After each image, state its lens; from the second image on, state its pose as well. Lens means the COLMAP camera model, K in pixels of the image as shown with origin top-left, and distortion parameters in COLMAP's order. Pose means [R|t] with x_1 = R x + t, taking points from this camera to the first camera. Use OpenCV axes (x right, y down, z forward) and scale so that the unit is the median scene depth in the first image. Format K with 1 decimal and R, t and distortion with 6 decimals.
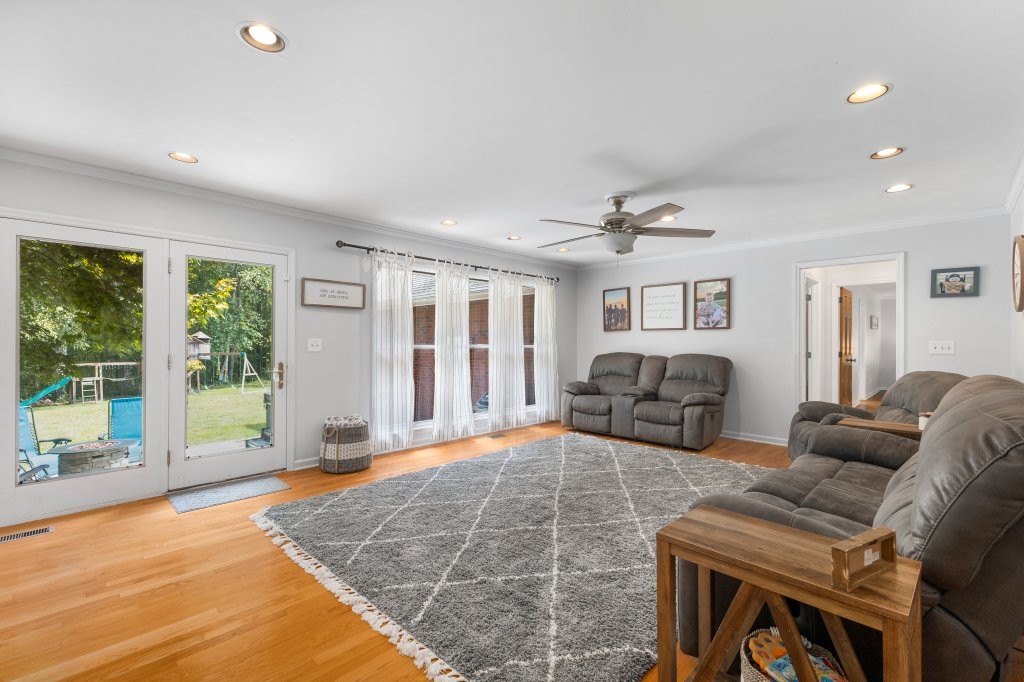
lens RADIAL K [[442.0, 0, 512.0], [0, 442.0, 341.0], [0, 0, 1]] dist [0.001643, 0.000123]
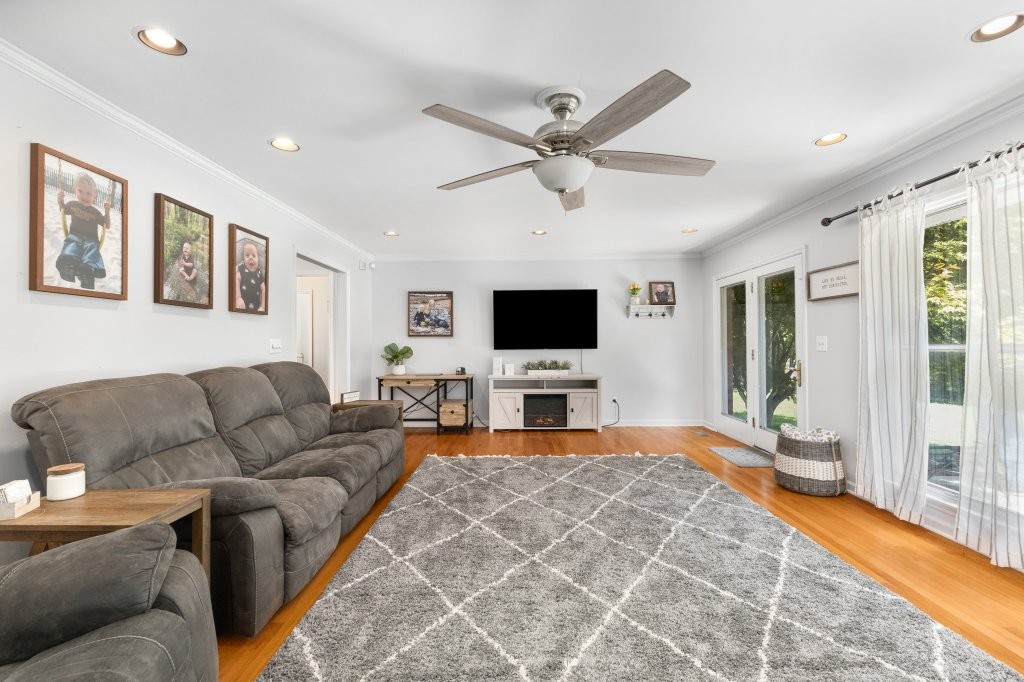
lens RADIAL K [[442.0, 0, 512.0], [0, 442.0, 341.0], [0, 0, 1]] dist [0.001643, 0.000123]
pose [[-0.720645, -0.003193, -0.693297, 0.859326], [0.007292, 0.999899, -0.012185, 0.013870], [0.693266, -0.013836, -0.720549, 1.672887]]
